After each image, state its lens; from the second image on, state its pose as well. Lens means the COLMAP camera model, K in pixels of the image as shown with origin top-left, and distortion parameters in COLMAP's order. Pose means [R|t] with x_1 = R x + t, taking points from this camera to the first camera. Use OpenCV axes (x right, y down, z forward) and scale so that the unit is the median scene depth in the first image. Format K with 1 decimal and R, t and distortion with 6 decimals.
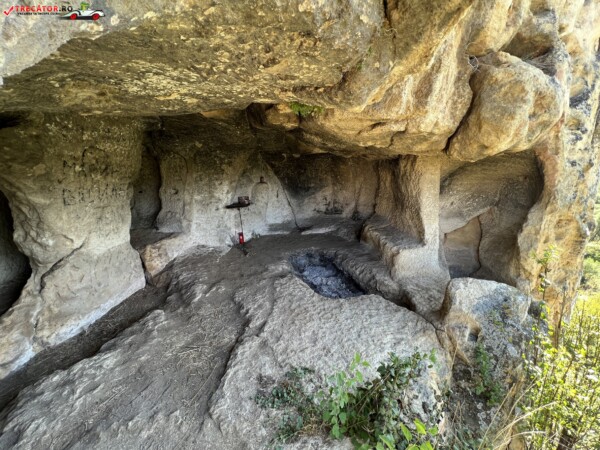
lens RADIAL K [[241.4, 0, 300.7], [0, 241.4, 225.7], [0, 0, 1]] dist [-0.003421, 0.001775]
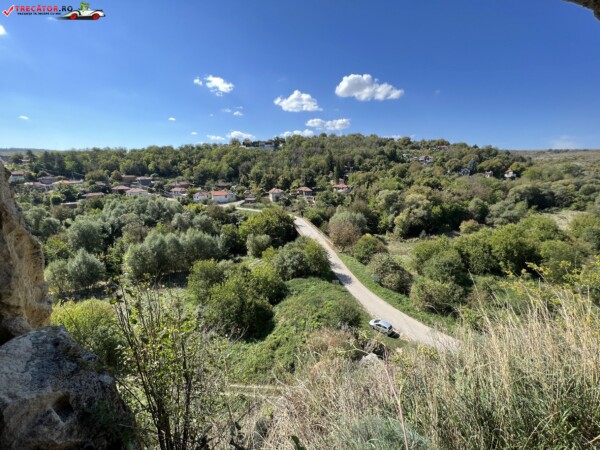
lens RADIAL K [[241.4, 0, 300.1], [0, 241.4, 226.0], [0, 0, 1]] dist [-0.003421, 0.001775]
pose [[-0.345910, -0.200232, 0.916653, -0.054716], [0.216535, 0.933555, 0.285636, -0.075922], [-0.912940, 0.297292, -0.279569, 0.265925]]
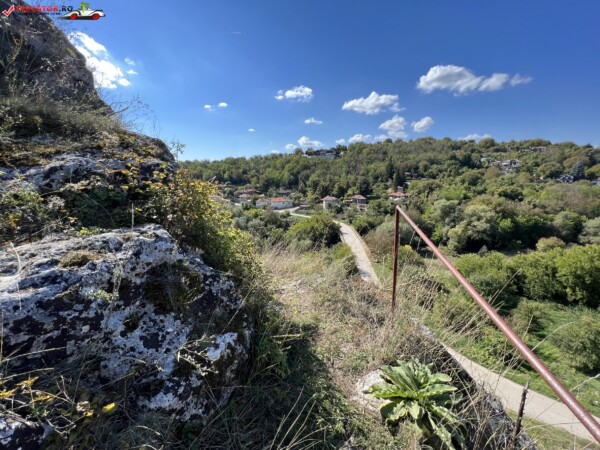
lens RADIAL K [[241.4, 0, 300.0], [0, 241.4, 226.6], [0, 0, 1]] dist [-0.003421, 0.001775]
pose [[-0.084811, -0.189769, 0.978159, -2.147651], [0.235399, 0.950090, 0.204733, -0.028049], [-0.968191, 0.247621, -0.035907, -1.756939]]
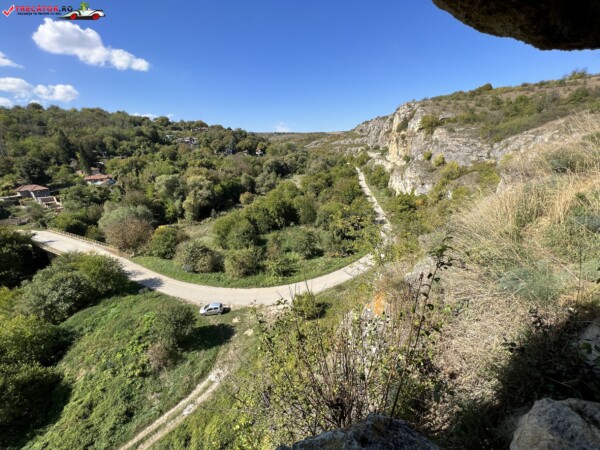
lens RADIAL K [[241.4, 0, 300.3], [0, 241.4, 226.3], [0, 0, 1]] dist [-0.003421, 0.001775]
pose [[-0.940984, -0.054535, 0.334029, 0.582247], [0.128802, 0.854971, 0.502429, -0.186133], [-0.312985, 0.515801, -0.797490, 0.829605]]
